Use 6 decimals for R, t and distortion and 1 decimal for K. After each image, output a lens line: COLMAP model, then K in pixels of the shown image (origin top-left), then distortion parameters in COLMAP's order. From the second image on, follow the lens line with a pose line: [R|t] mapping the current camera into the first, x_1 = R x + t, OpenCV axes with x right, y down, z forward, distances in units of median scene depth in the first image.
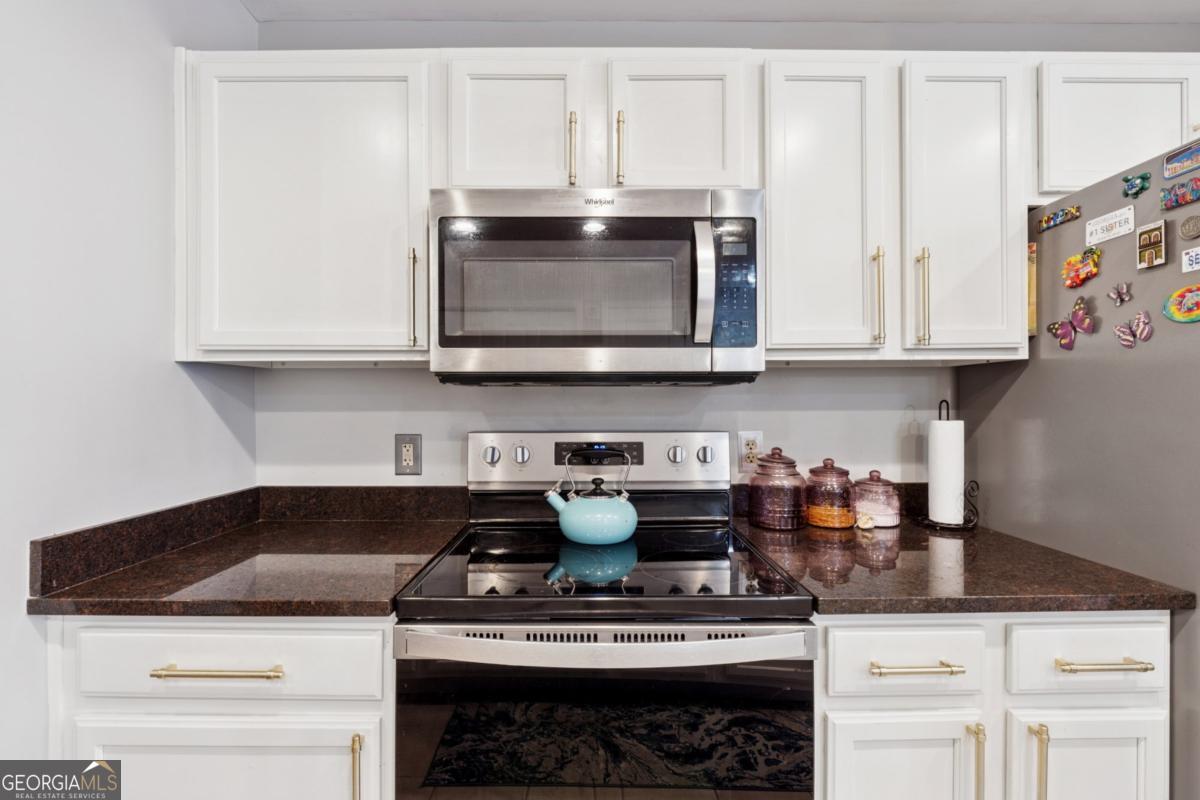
lens RADIAL K [[503.2, 0, 599.4], [0, 503.2, 397.3], [0, 0, 1]] dist [-0.006698, 0.000976]
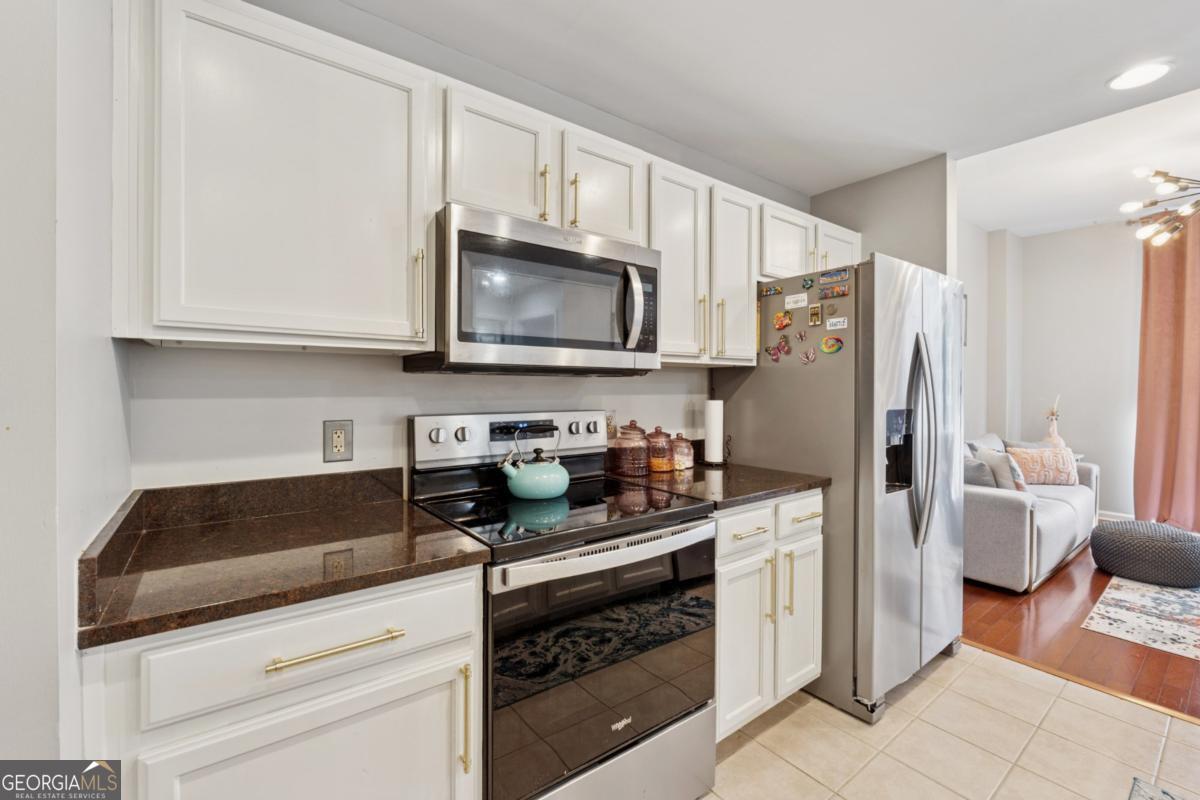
lens RADIAL K [[503.2, 0, 567.9], [0, 503.2, 389.1], [0, 0, 1]] dist [-0.006698, 0.000976]
pose [[0.816021, 0.002602, 0.578017, -0.690867], [-0.009332, 0.999919, 0.008673, -0.001767], [-0.577948, -0.012472, 0.815979, -0.083464]]
